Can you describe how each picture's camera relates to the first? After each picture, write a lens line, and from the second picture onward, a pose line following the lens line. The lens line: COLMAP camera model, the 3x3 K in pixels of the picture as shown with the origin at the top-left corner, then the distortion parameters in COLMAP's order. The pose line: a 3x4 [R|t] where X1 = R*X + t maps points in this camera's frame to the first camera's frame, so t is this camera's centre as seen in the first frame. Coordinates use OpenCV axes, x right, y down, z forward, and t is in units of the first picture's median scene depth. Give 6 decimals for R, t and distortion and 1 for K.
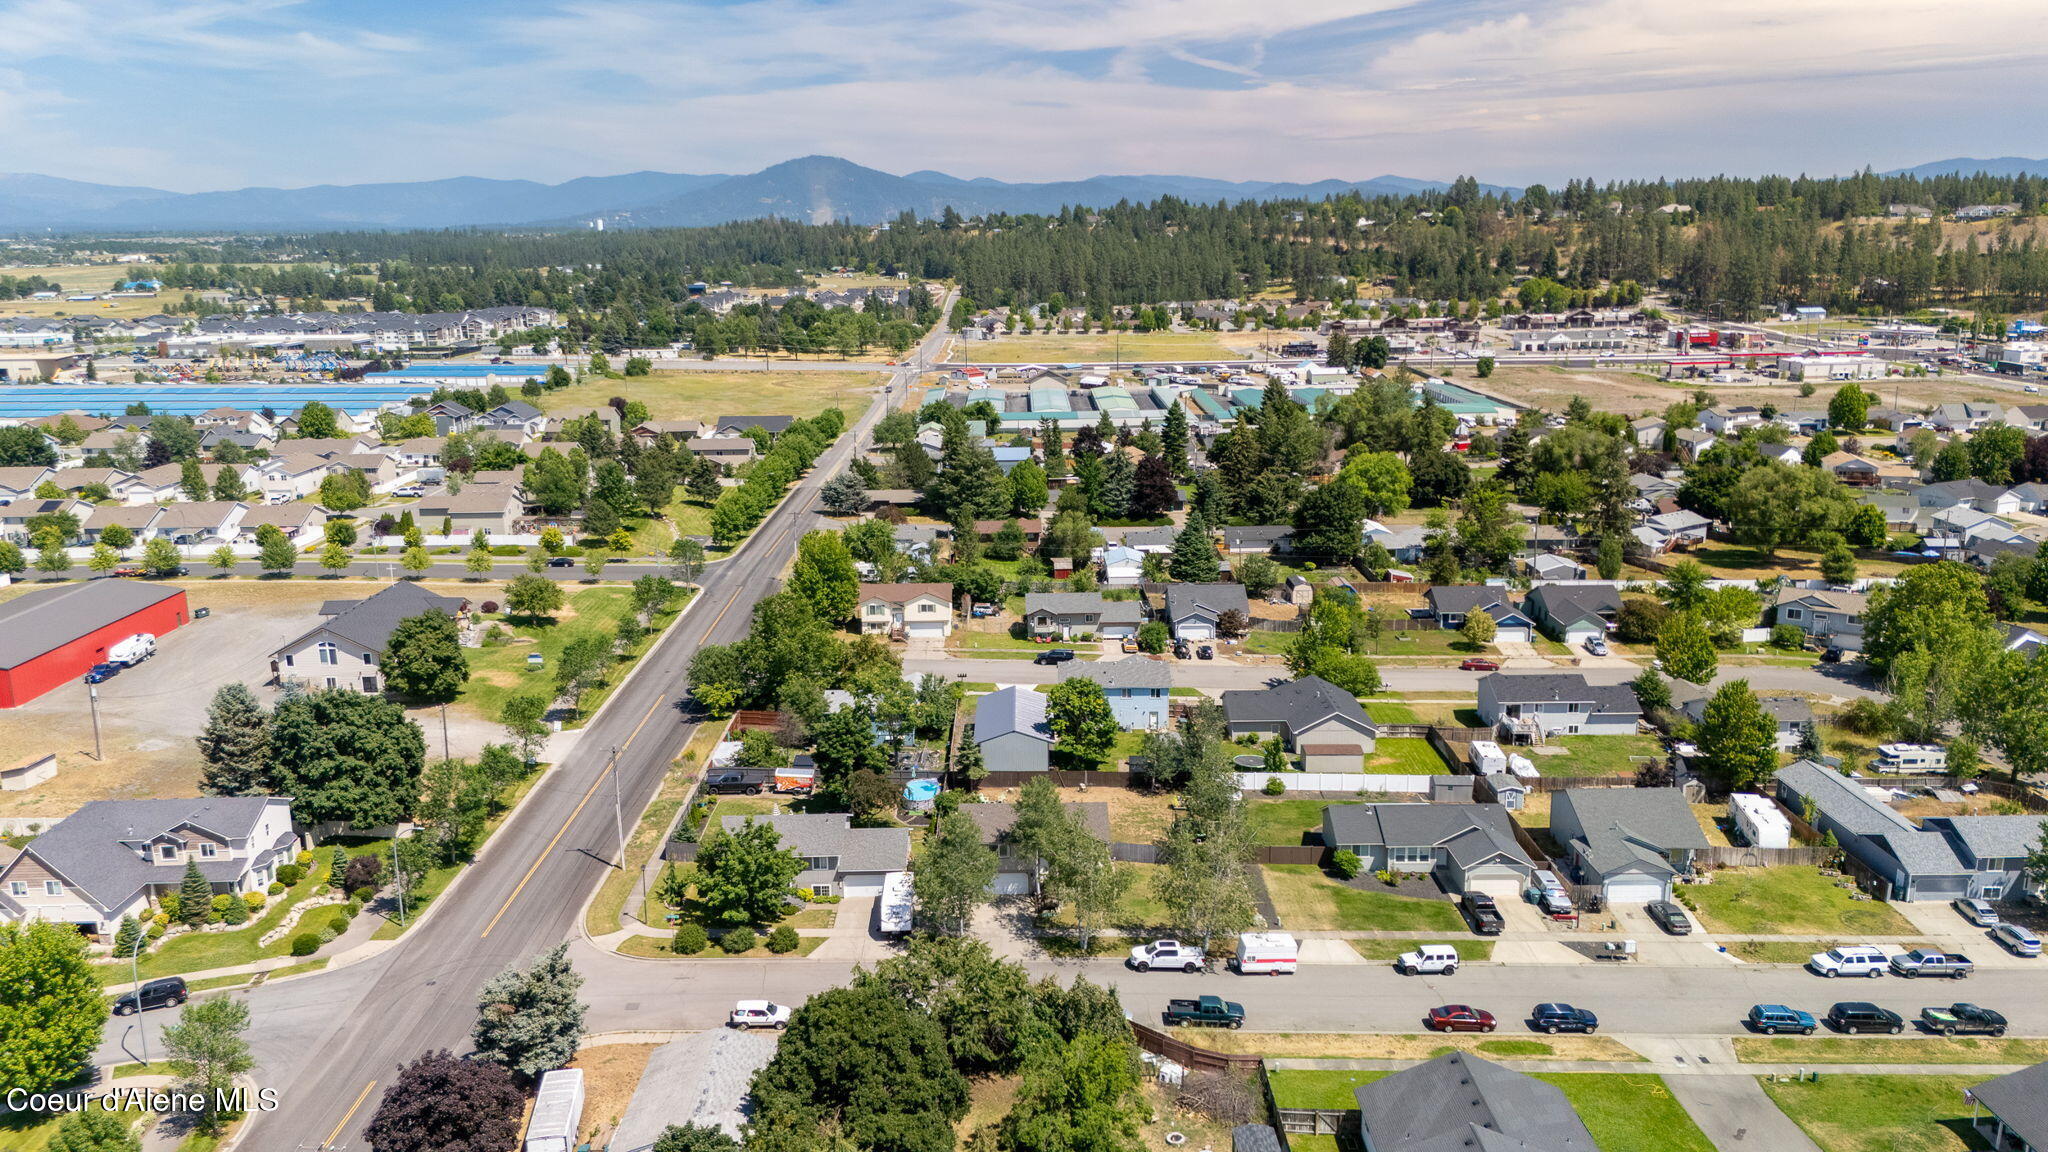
lens RADIAL K [[1505.3, 0, 1020.1], [0, 1505.3, 585.2], [0, 0, 1]] dist [0.093128, -0.111333]
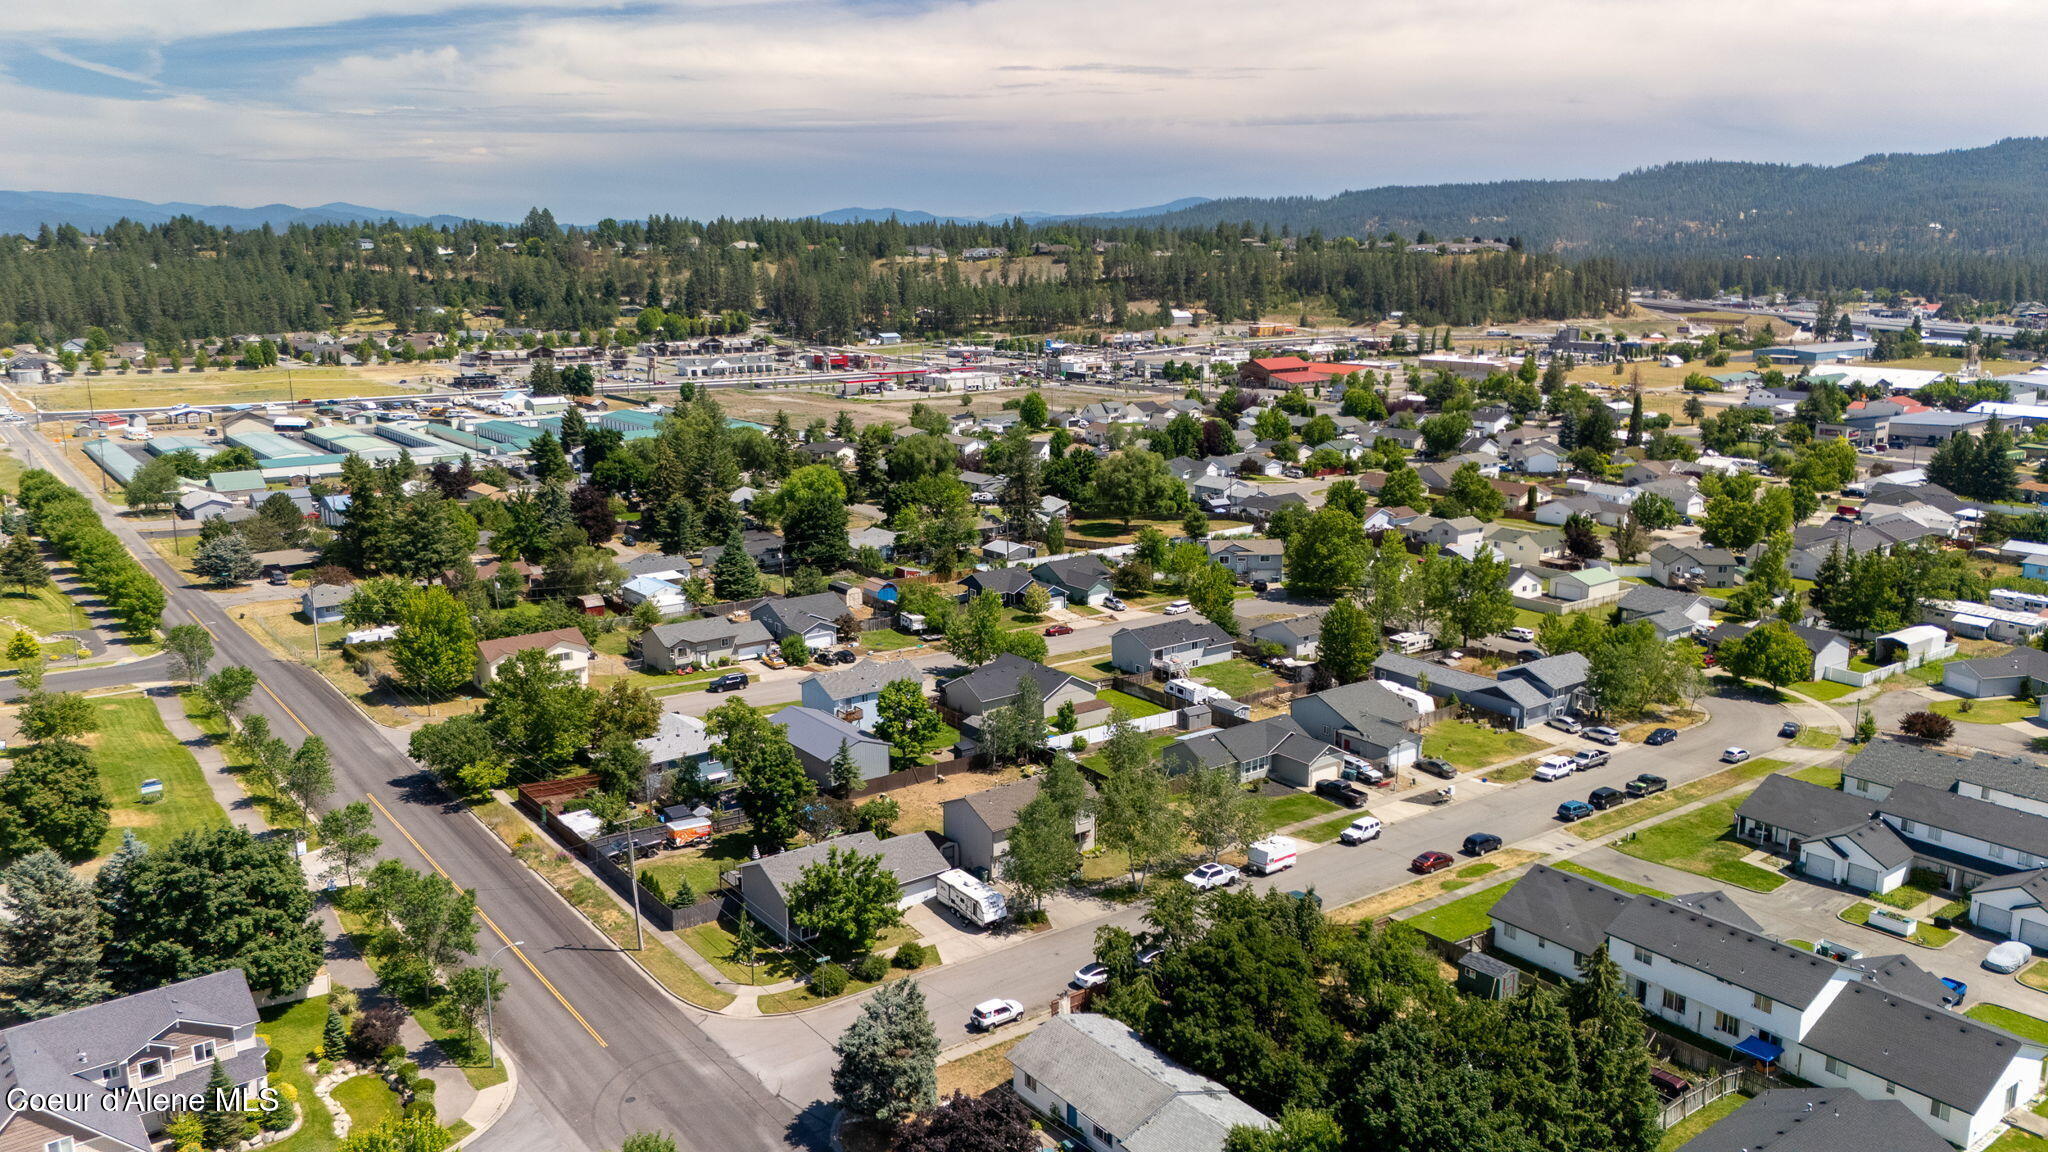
lens RADIAL K [[1505.3, 0, 1020.1], [0, 1505.3, 585.2], [0, 0, 1]] dist [0.093128, -0.111333]
pose [[0.797545, -0.120498, 0.591102, -0.102303], [0.132629, 0.990898, 0.023048, -0.003328], [-0.588499, 0.060015, 0.806267, 0.021482]]
